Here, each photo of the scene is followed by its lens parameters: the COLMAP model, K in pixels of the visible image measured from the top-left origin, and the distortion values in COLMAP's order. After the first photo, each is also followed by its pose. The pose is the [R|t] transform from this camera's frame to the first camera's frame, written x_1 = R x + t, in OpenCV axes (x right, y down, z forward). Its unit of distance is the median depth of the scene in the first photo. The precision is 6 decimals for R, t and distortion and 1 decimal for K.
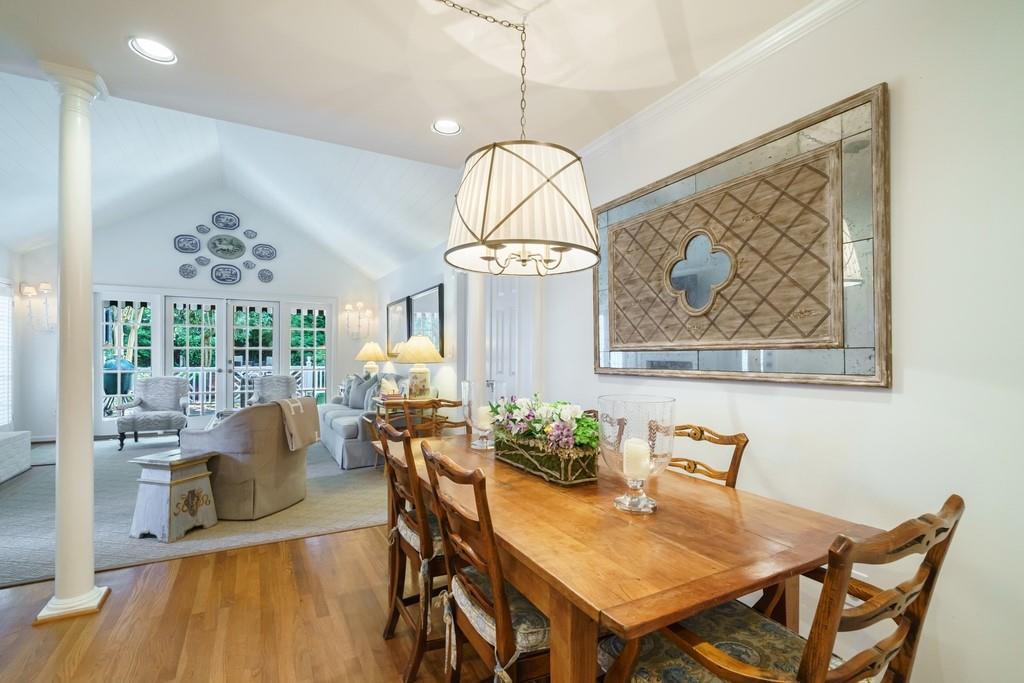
lens RADIAL K [[468.7, 0, 510.4], [0, 468.7, 354.5], [0, 0, 1]] dist [-0.000221, -0.000664]
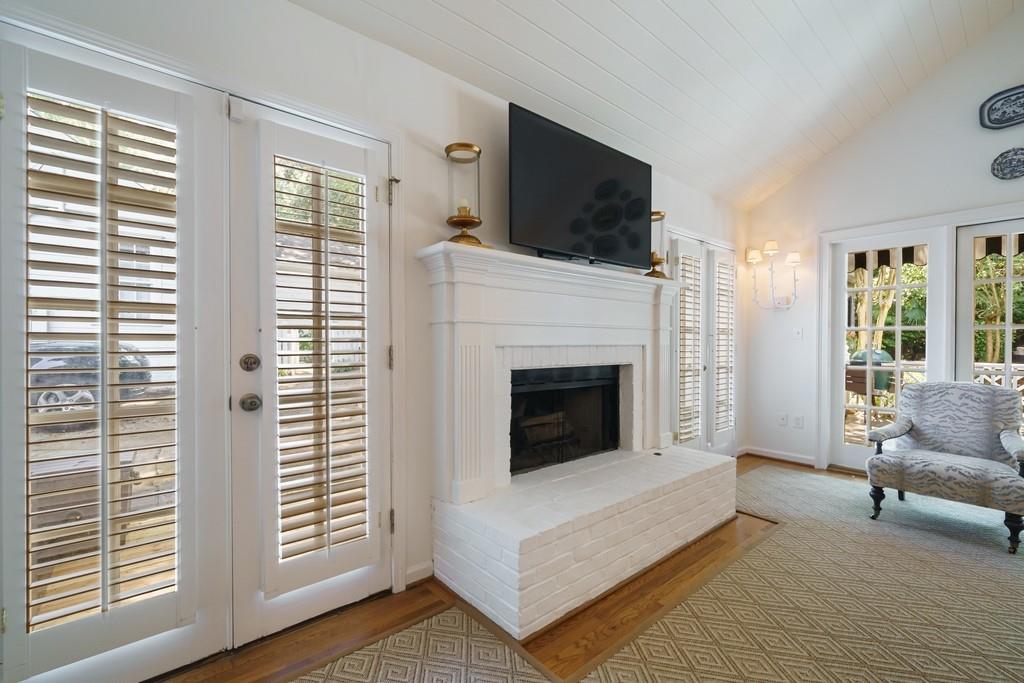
lens RADIAL K [[435.5, 0, 521.2], [0, 435.5, 346.3], [0, 0, 1]] dist [-0.001373, -0.000178]
pose [[0.213200, 0.005377, -0.976994, -0.966490], [-0.003471, 0.999983, 0.004746, 0.019827], [0.977002, 0.002380, 0.213215, 1.112453]]
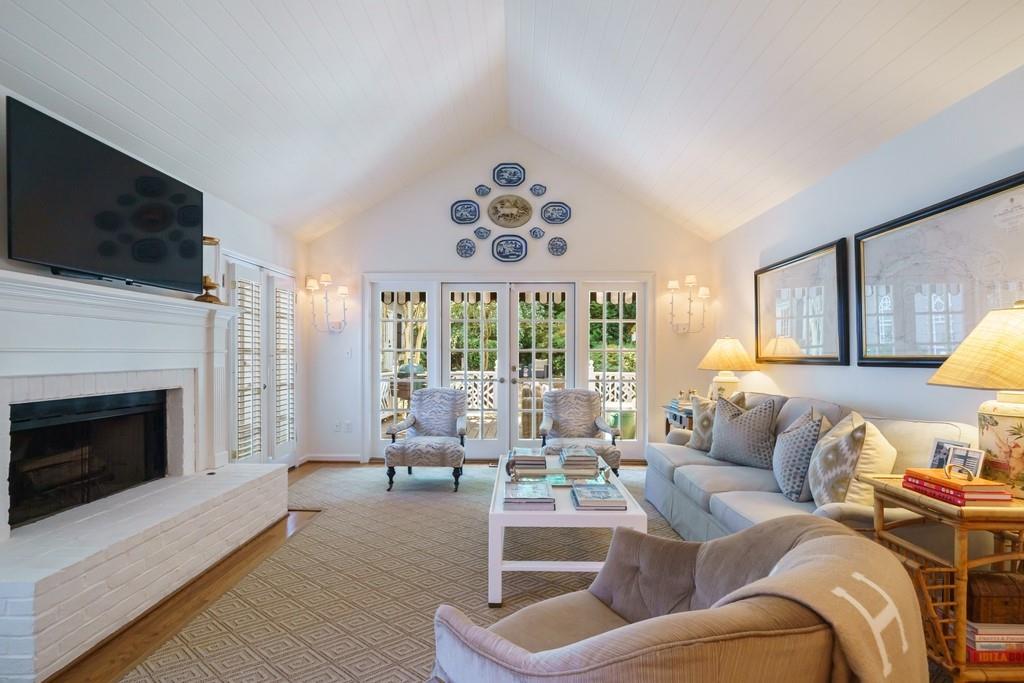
lens RADIAL K [[468.7, 0, 505.7], [0, 468.7, 356.3], [0, 0, 1]] dist [-0.000221, -0.000664]
pose [[0.866272, -0.000353, -0.499572, -0.681684], [0.000936, 0.999999, 0.000916, -0.011483], [0.499571, -0.001262, 0.866272, 1.006948]]
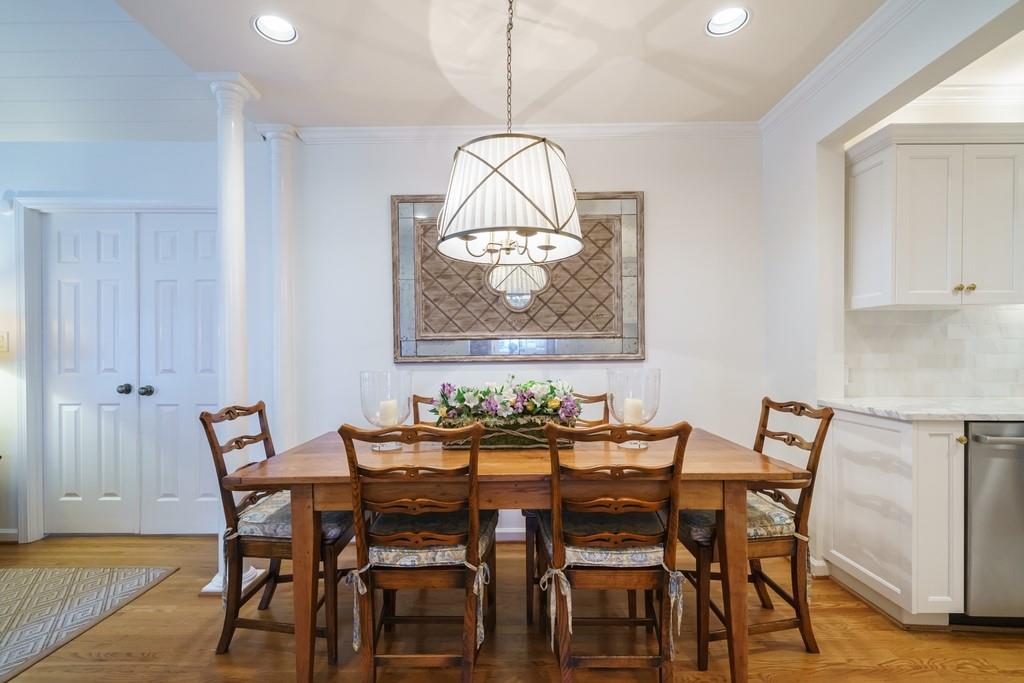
lens RADIAL K [[468.7, 0, 512.6], [0, 468.7, 352.1], [0, 0, 1]] dist [-0.000221, -0.000664]
pose [[0.482910, -0.005154, 0.875655, -0.623213], [0.007635, 0.999969, 0.001675, 0.020079], [-0.875637, 0.005877, 0.482935, 0.341905]]
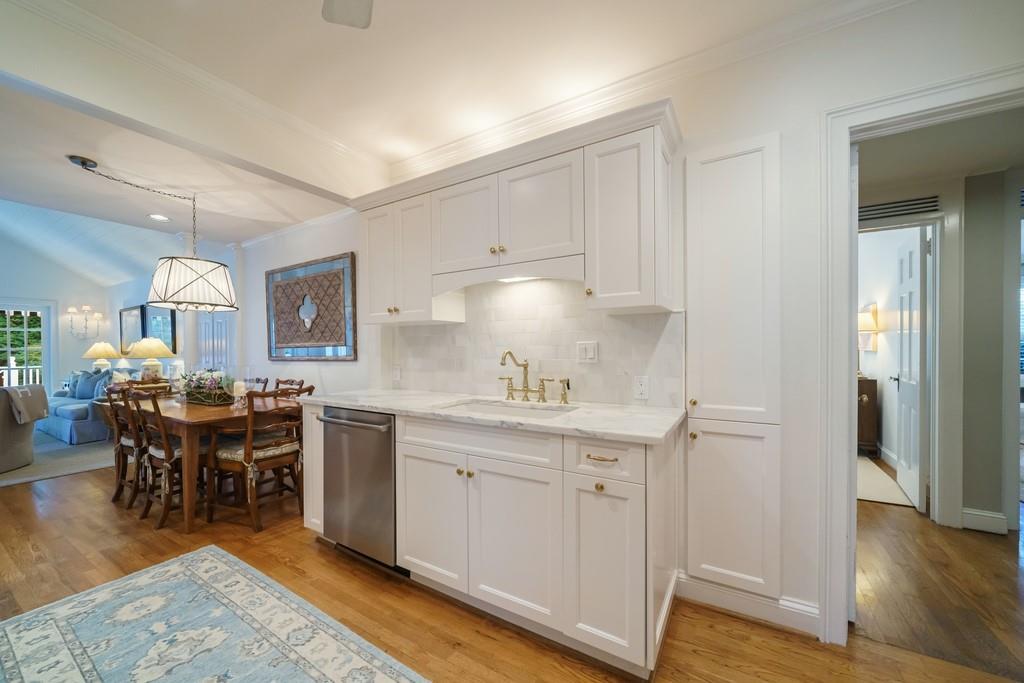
lens RADIAL K [[388.6, 0, 513.9], [0, 388.6, 352.0], [0, 0, 1]] dist [0.003354, -0.001392]
pose [[0.866619, -0.015088, 0.498743, 0.281418], [0.012928, 0.999886, 0.007785, 0.009751], [-0.498803, -0.000299, 0.866715, -0.908516]]
